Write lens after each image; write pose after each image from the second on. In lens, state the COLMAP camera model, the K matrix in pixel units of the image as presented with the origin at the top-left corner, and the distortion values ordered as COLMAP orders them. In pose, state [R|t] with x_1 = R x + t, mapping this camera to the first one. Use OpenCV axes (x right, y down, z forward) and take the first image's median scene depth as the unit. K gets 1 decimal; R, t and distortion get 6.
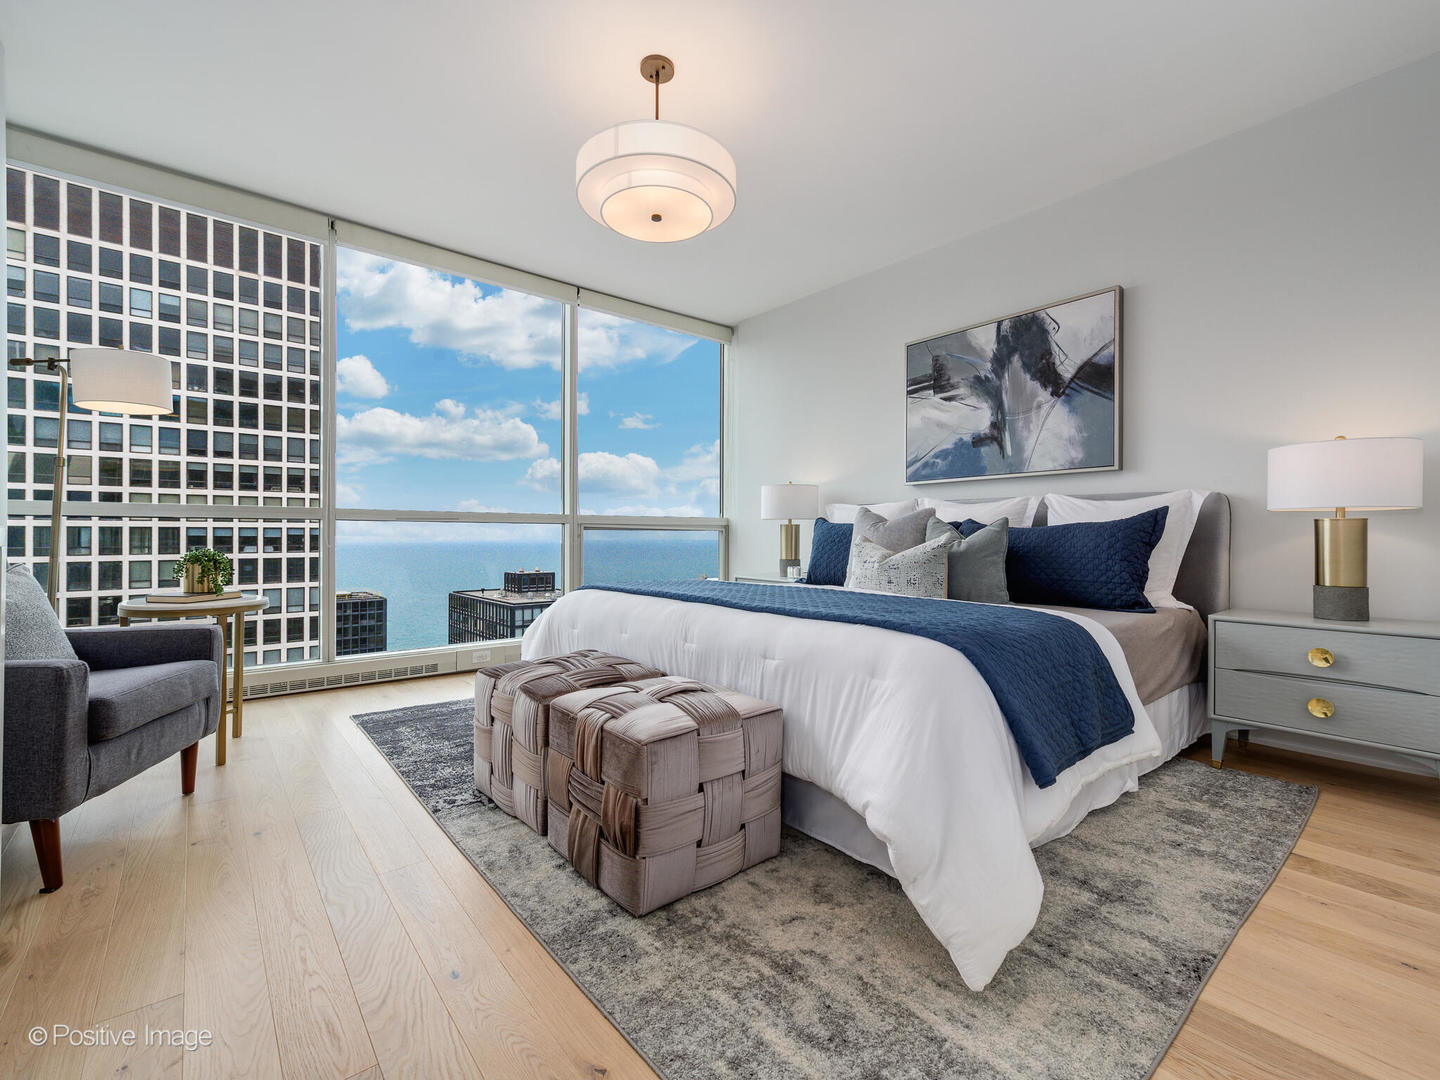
lens RADIAL K [[647.3, 0, 730.6], [0, 647.3, 534.0], [0, 0, 1]] dist [0.012845, -0.001959]
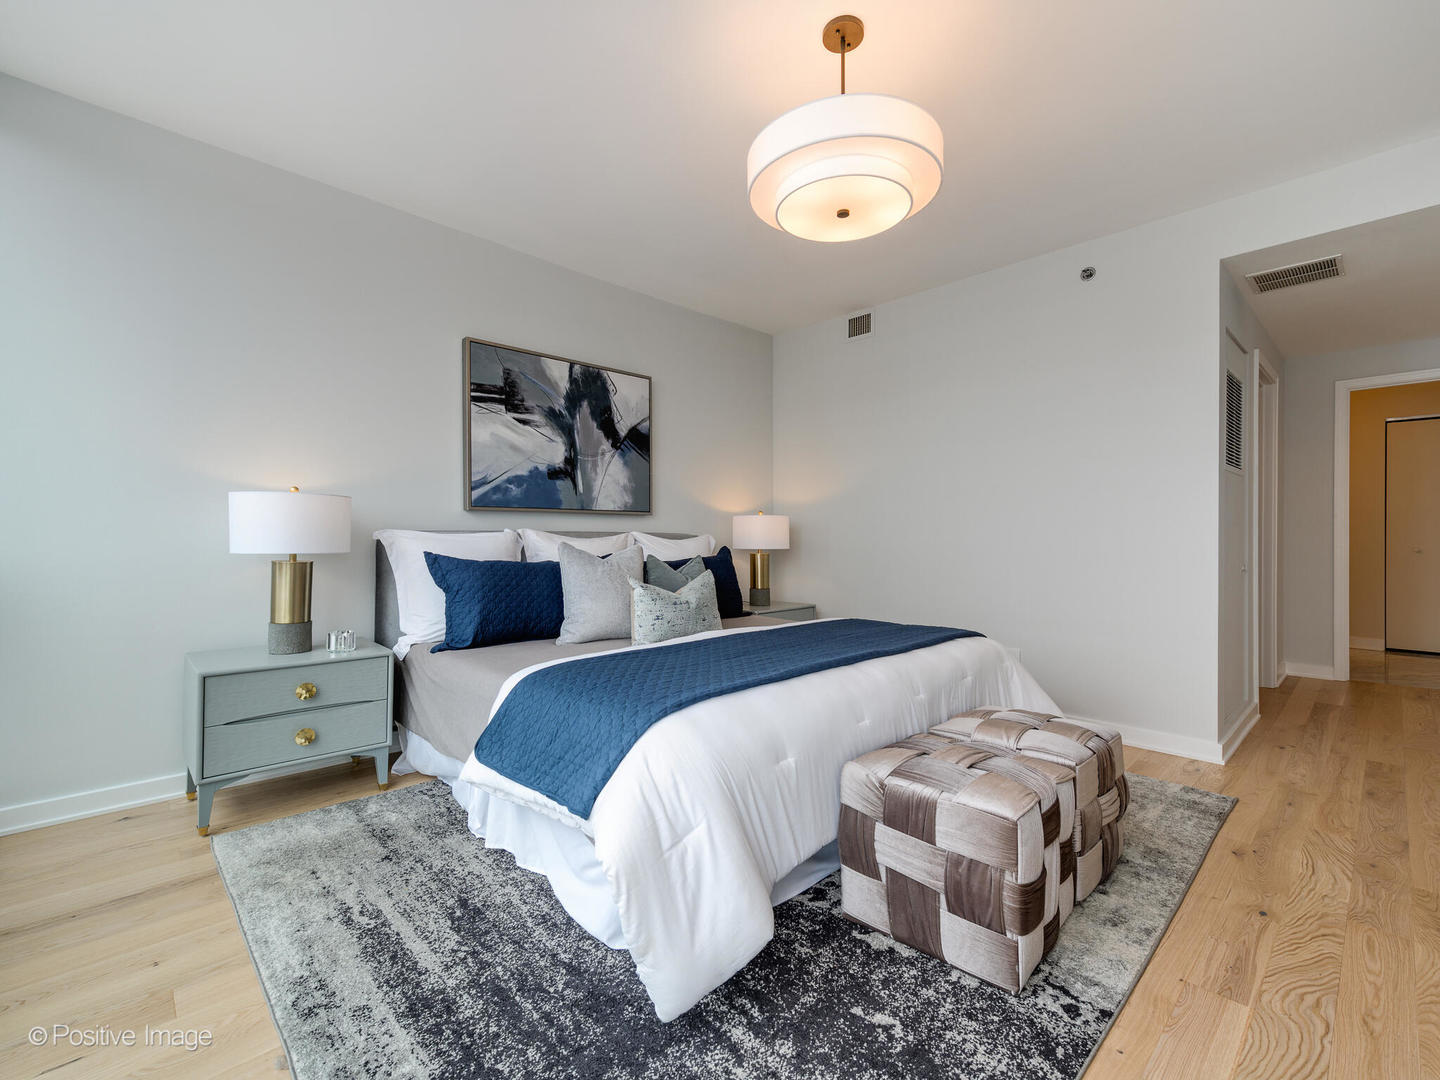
lens RADIAL K [[647.3, 0, 717.0], [0, 647.3, 532.4], [0, 0, 1]] dist [0.012845, -0.001959]
pose [[-0.074049, 0.007573, 0.997226, -0.647251], [-0.004996, 0.999956, -0.007965, -0.047408], [-0.997242, -0.005572, -0.074008, 0.846766]]
